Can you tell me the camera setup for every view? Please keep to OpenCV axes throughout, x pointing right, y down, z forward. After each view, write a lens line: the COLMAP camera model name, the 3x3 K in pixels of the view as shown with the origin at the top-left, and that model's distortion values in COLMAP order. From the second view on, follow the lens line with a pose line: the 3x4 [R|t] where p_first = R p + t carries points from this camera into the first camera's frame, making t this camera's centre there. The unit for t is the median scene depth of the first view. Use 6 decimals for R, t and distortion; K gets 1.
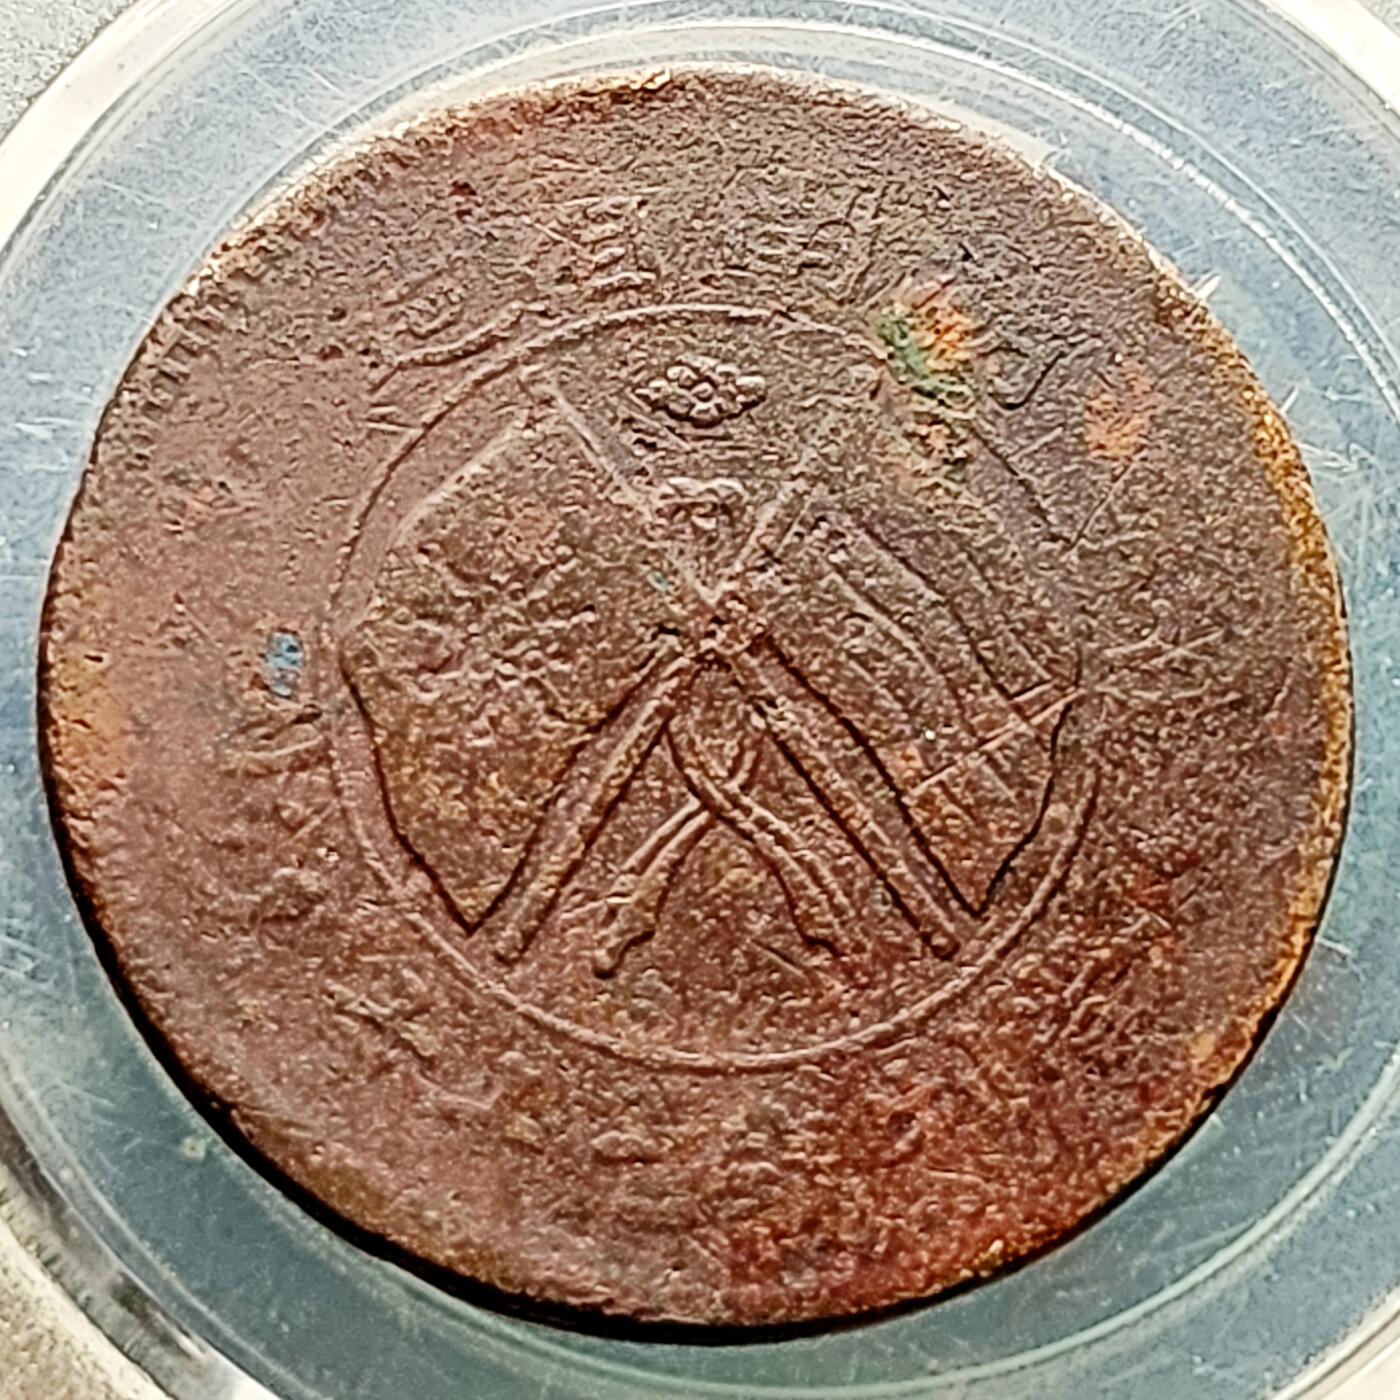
lens RADIAL K [[6374.3, 0, 700.0], [0, 6374.3, 700.0], [0, 0, 1]] dist [-0.090502, 2.138696]
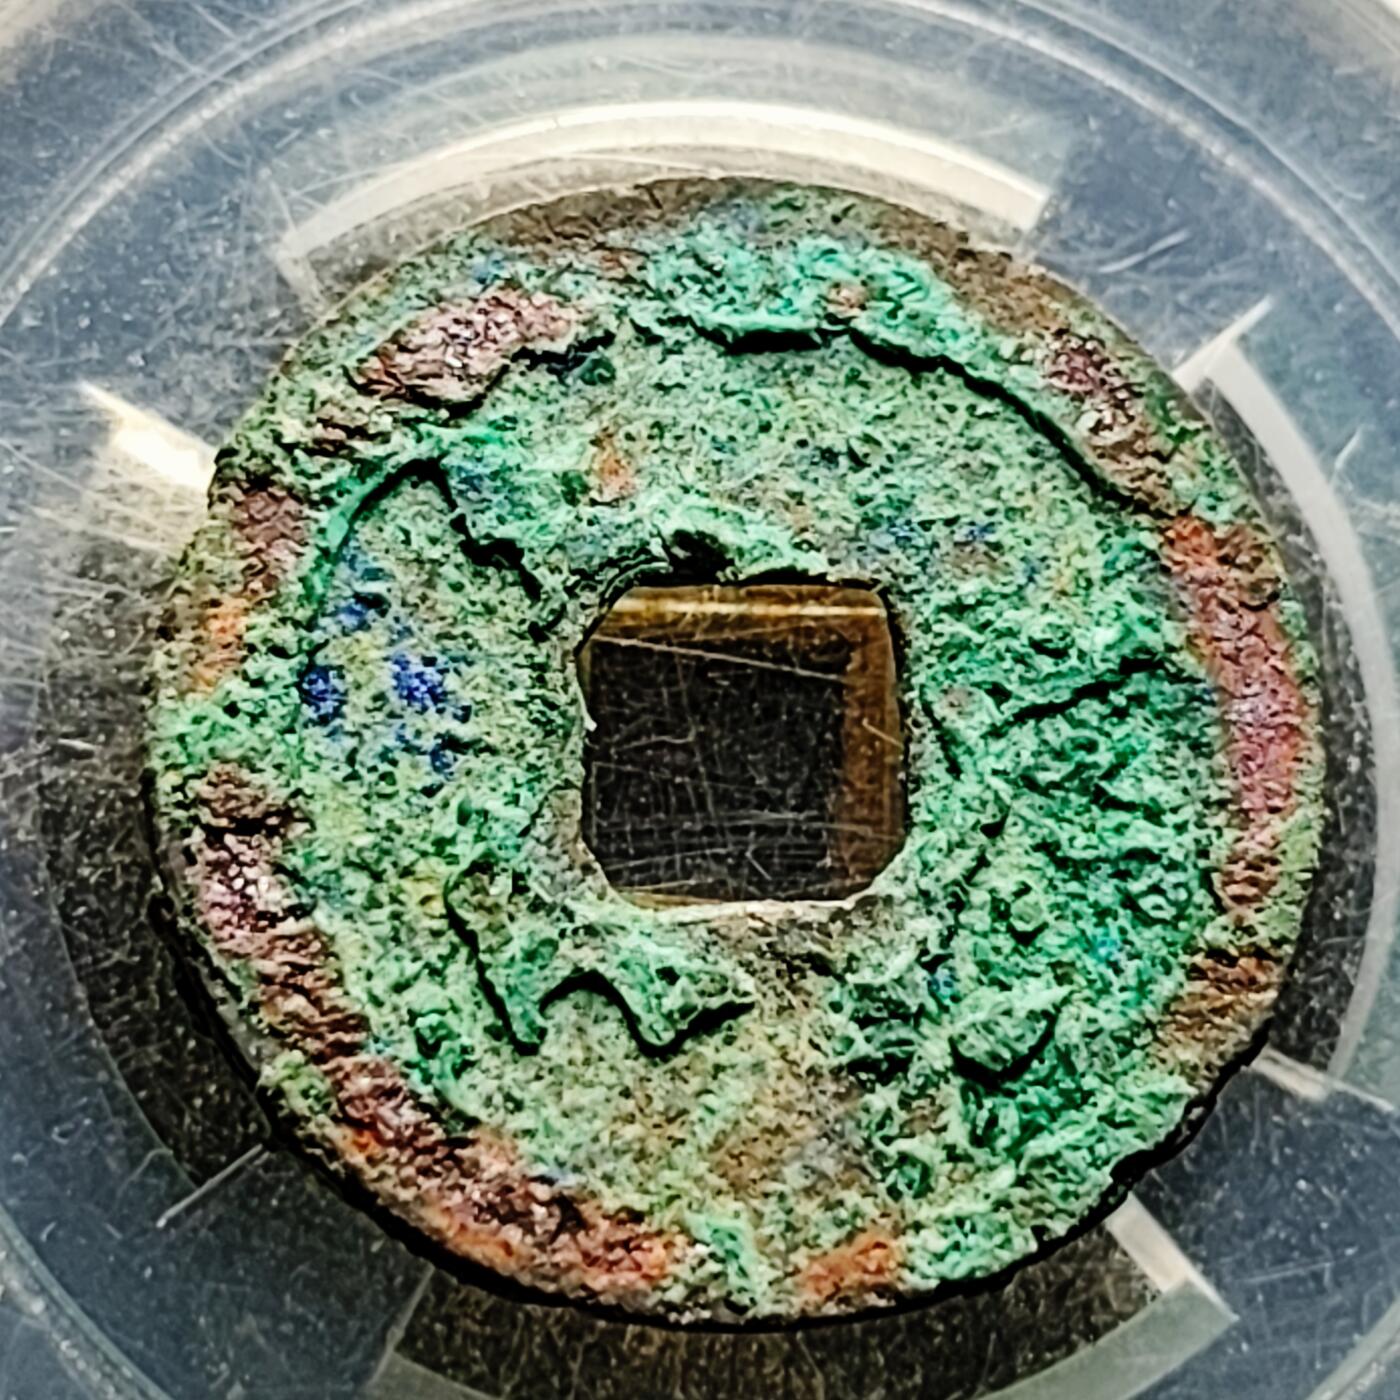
lens RADIAL K [[6156.4, 0, 680.8], [0, 6156.4, 701.0], [0, 0, 1]] dist [-0.215932, 2.251807]
pose [[0.998857, 0.041769, -0.023237, 0.024815], [-0.041788, 0.999126, -0.000349, -0.009521], [0.023202, 0.001320, 0.999730, 0.190195]]
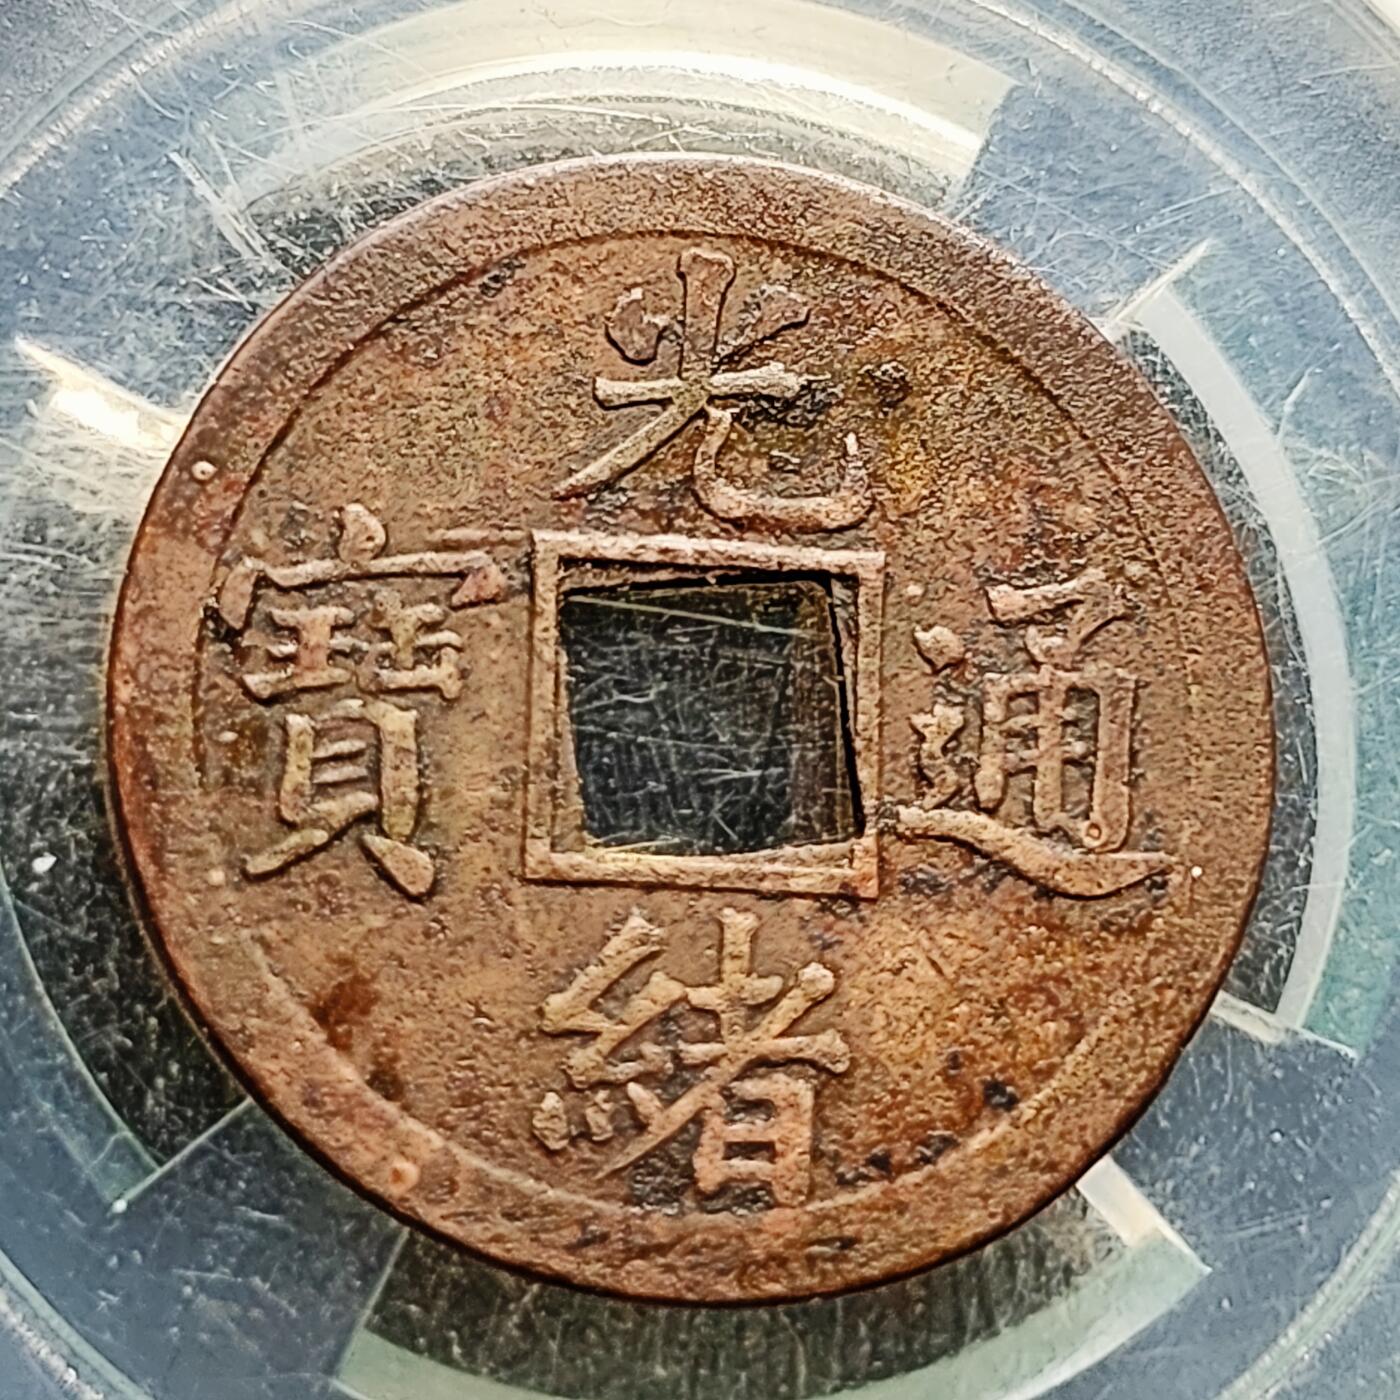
lens RADIAL K [[4742.3, 0, 700.0], [0, 4742.3, 700.0], [0, 0, 1]] dist [0.165824, -5.263117]
pose [[0.998669, 0.025657, 0.044741, -0.012324], [-0.026801, 0.999324, 0.025167, -0.019779], [-0.044066, -0.026333, 0.998682, 0.376980]]
